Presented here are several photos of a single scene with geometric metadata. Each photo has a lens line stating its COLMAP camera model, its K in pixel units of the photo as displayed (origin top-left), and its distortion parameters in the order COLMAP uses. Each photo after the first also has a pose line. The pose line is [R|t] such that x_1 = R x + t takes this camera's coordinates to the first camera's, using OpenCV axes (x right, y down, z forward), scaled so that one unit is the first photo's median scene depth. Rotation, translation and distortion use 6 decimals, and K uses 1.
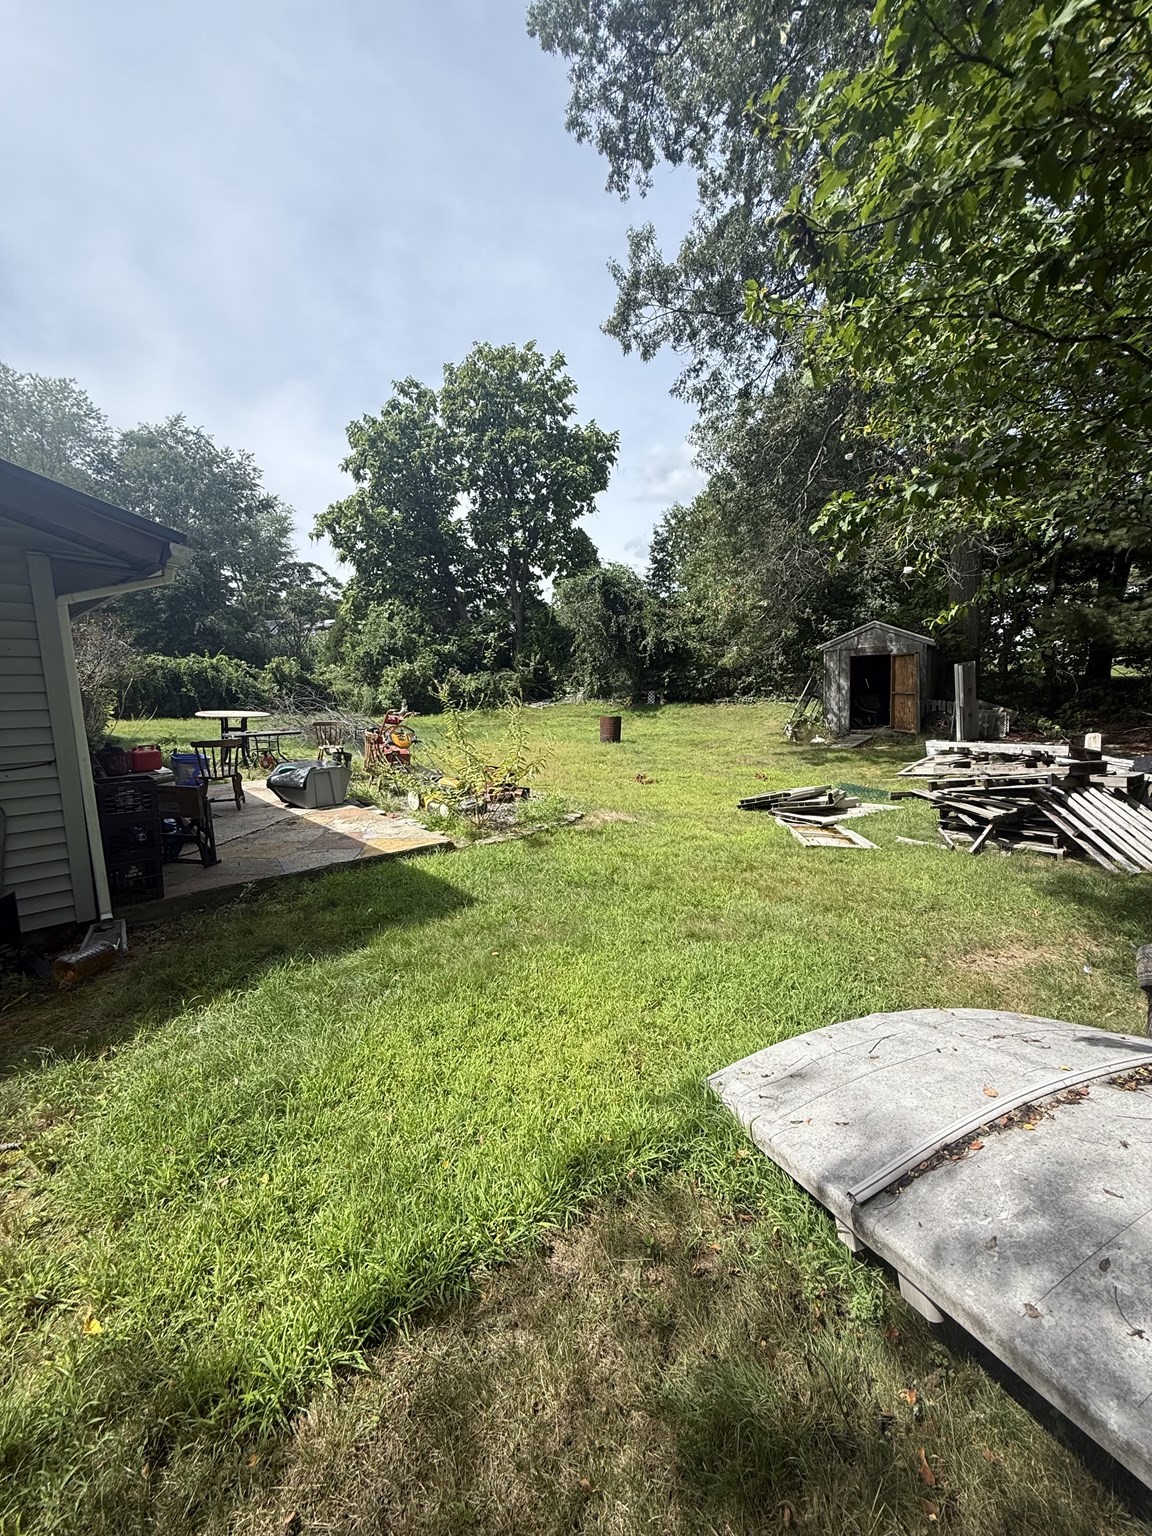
lens RADIAL K [[611.9, 0, 576.4], [0, 611.9, 760.8], [0, 0, 1]] dist [0.000691, 0.000066]
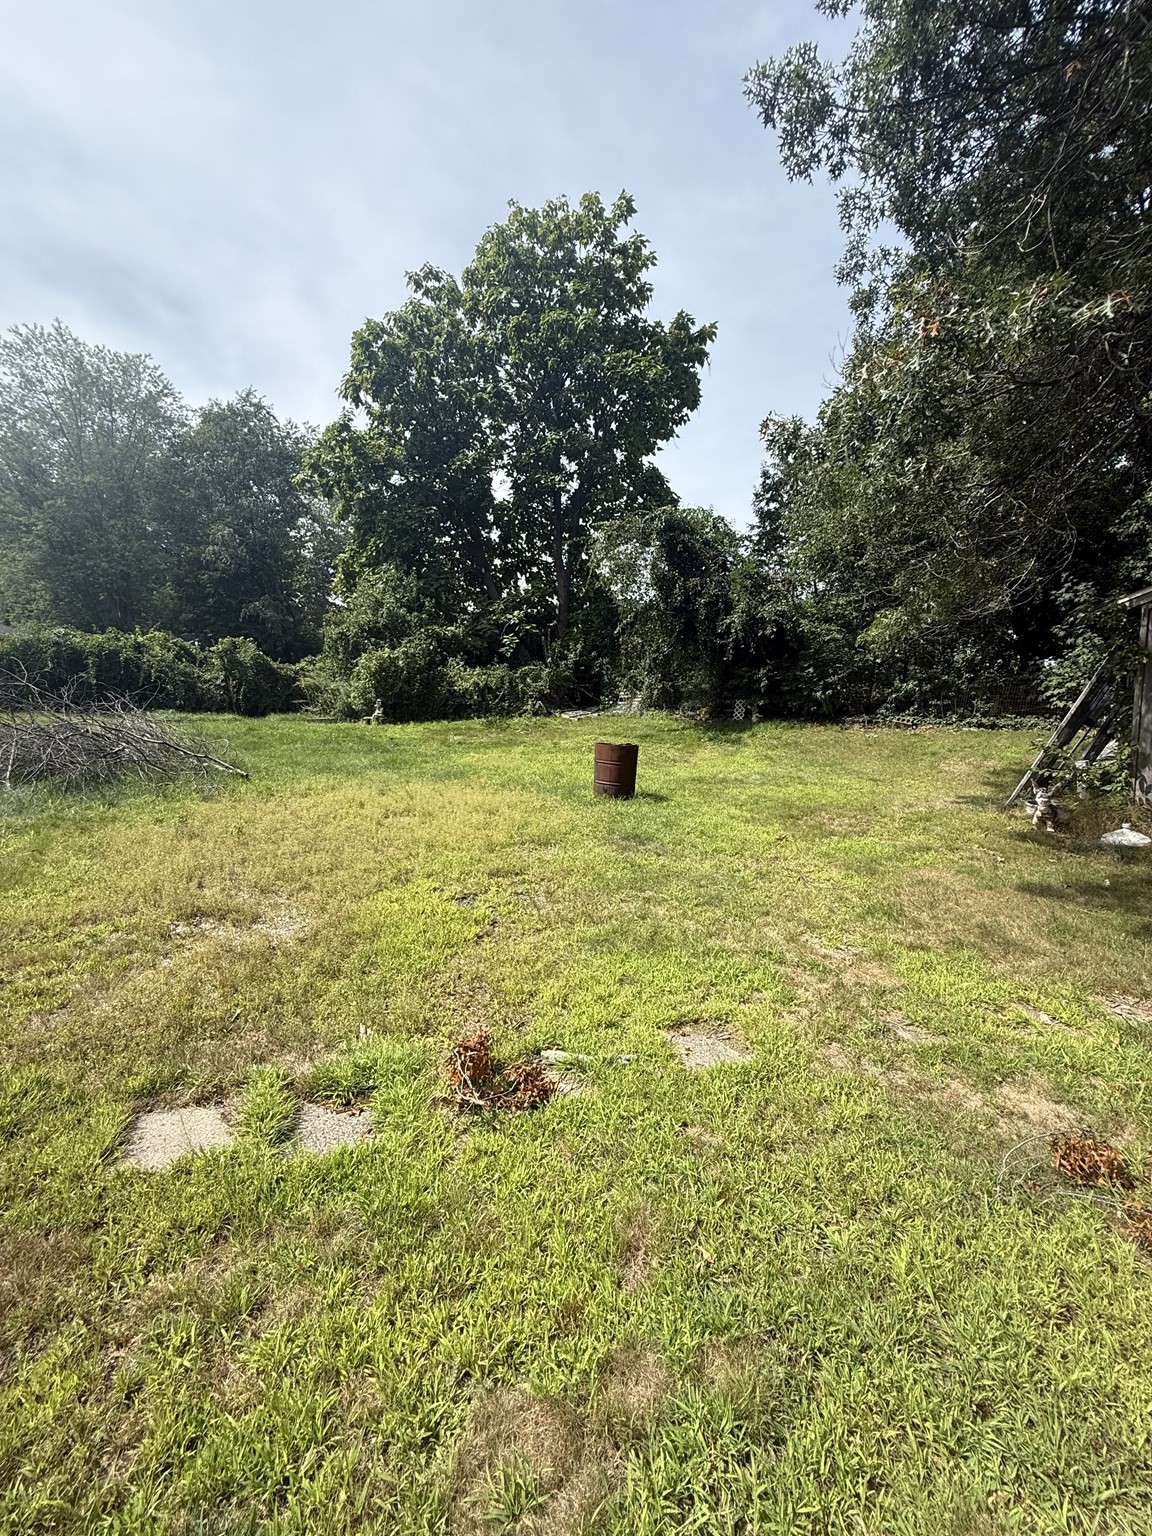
lens RADIAL K [[611.9, 0, 576.4], [0, 611.9, 760.8], [0, 0, 1]] dist [0.000691, 0.000066]
pose [[0.982136, 0.054699, -0.180048, 0.071183], [-0.057133, 0.998332, -0.008360, -0.034208], [0.179291, 0.018497, 0.983622, 0.326926]]
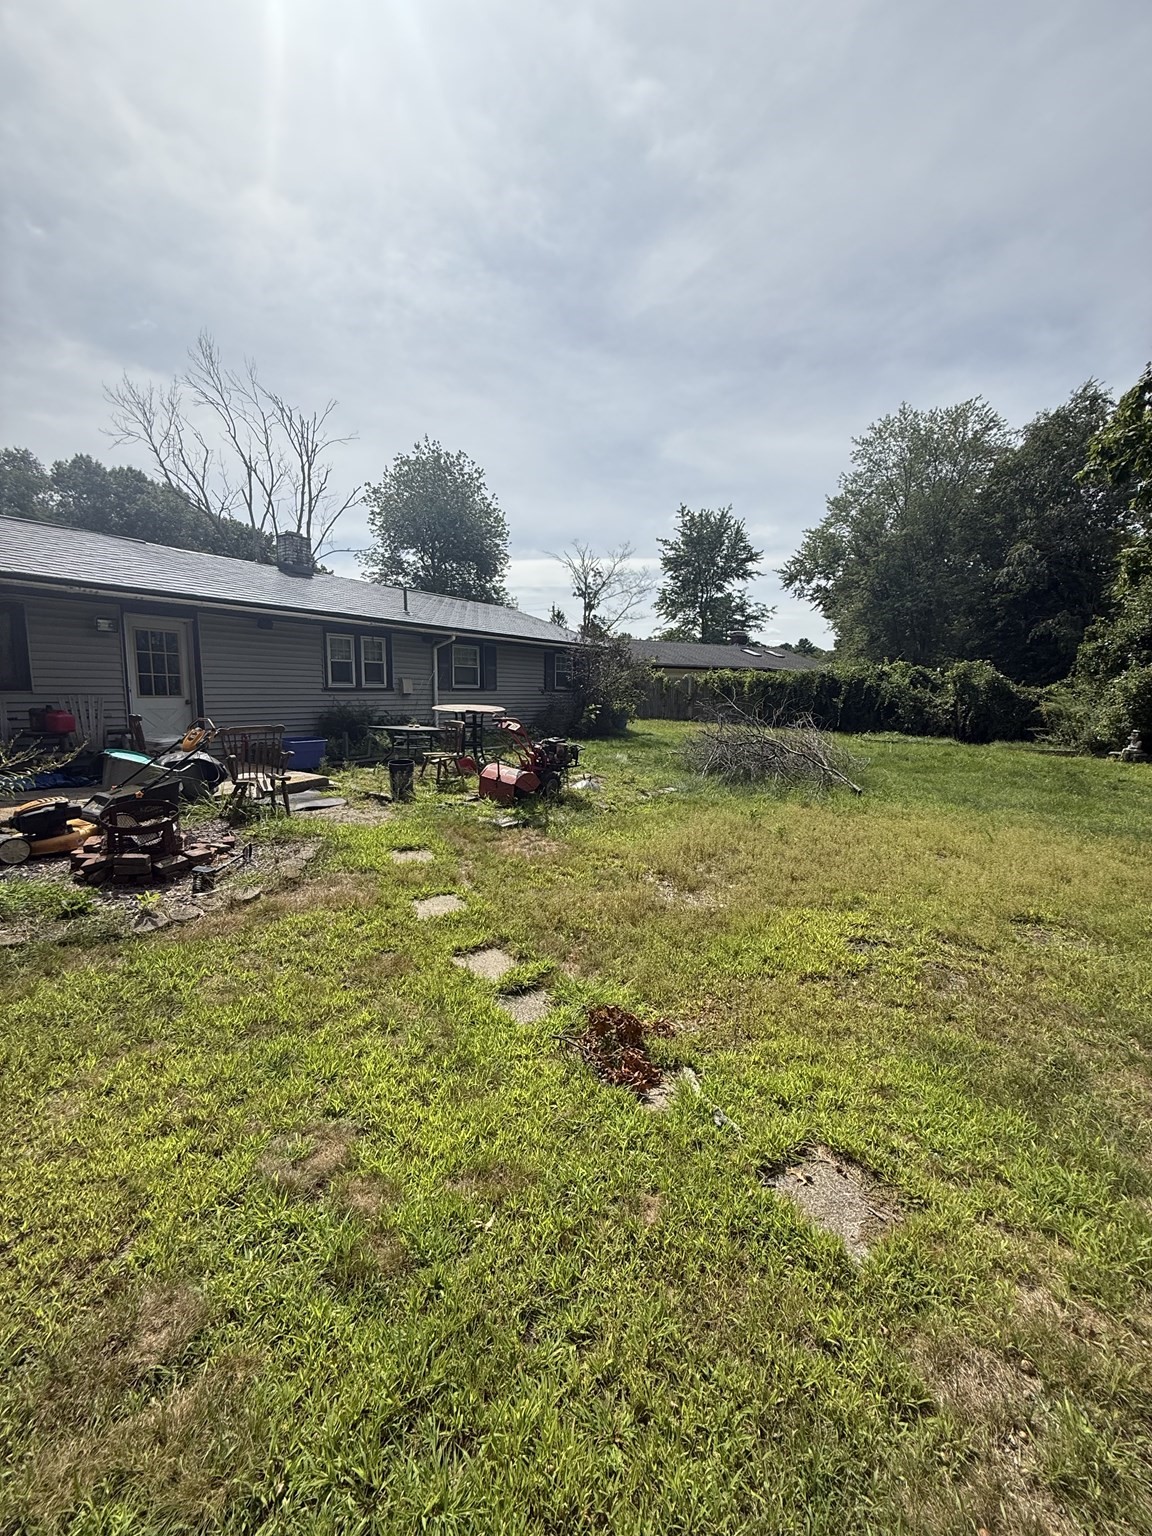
lens RADIAL K [[611.9, 0, 576.4], [0, 611.9, 760.8], [0, 0, 1]] dist [0.000691, 0.000066]
pose [[0.204179, 0.119082, -0.971664, 0.140458], [-0.154965, 0.983990, 0.088030, -0.041675], [0.966590, 0.132600, 0.219364, 0.384561]]
